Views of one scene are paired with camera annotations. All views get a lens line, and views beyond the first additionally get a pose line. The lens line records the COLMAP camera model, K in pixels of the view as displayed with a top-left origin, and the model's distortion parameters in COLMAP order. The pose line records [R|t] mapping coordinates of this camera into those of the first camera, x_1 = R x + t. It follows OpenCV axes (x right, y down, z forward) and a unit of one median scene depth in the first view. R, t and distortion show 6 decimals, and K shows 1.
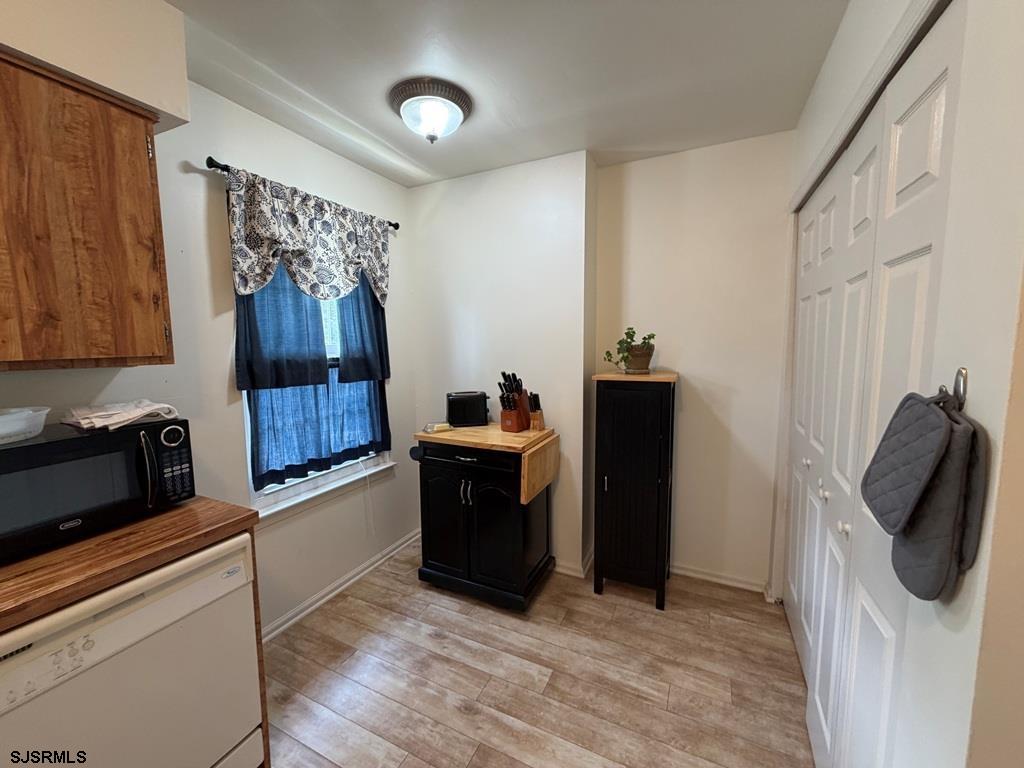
lens RADIAL K [[408.5, 0, 511.0], [0, 408.5, 384.7], [0, 0, 1]] dist [-0.004450, 0.001529]
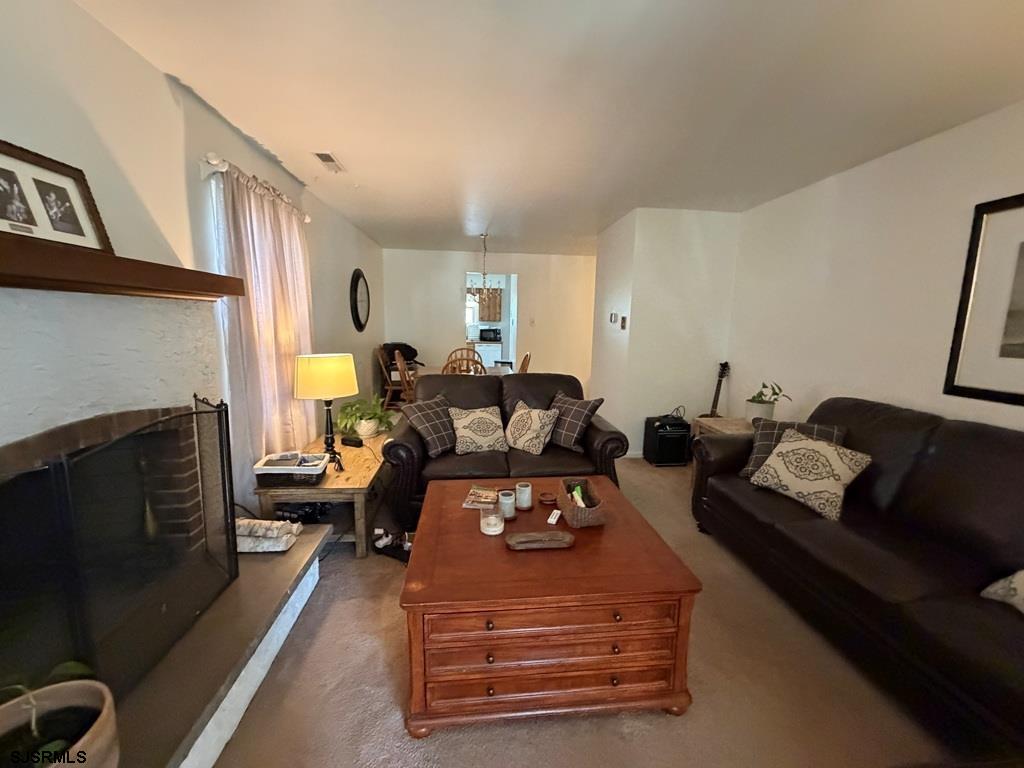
lens RADIAL K [[408.5, 0, 510.9], [0, 408.5, 383.5], [0, 0, 1]] dist [-0.004450, 0.001529]
pose [[0.524412, 0.142029, -0.839536, 5.944191], [-0.099833, 0.989445, 0.105030, 0.279357], [0.845592, 0.028735, 0.533056, -2.905346]]
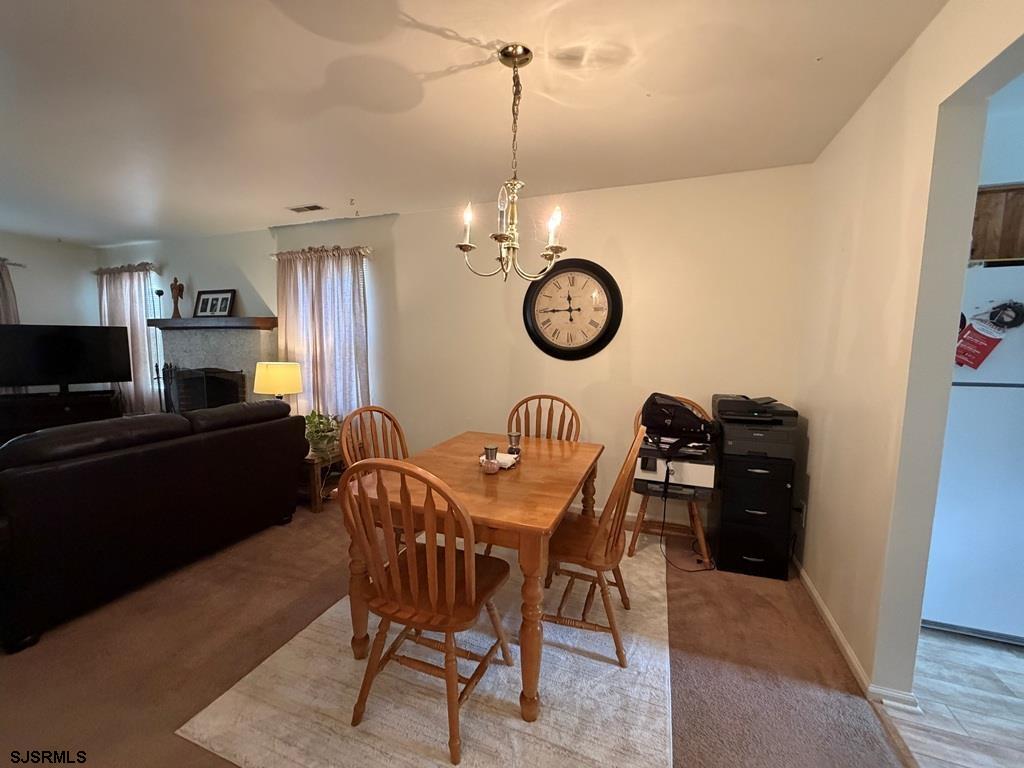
lens RADIAL K [[408.5, 0, 510.9], [0, 408.5, 385.7], [0, 0, 1]] dist [-0.004450, 0.001529]
pose [[-0.996312, 0.002325, -0.085773, 2.195539], [-0.015122, 0.979230, 0.202189, 0.008121], [0.084462, 0.202740, -0.975583, 0.506906]]
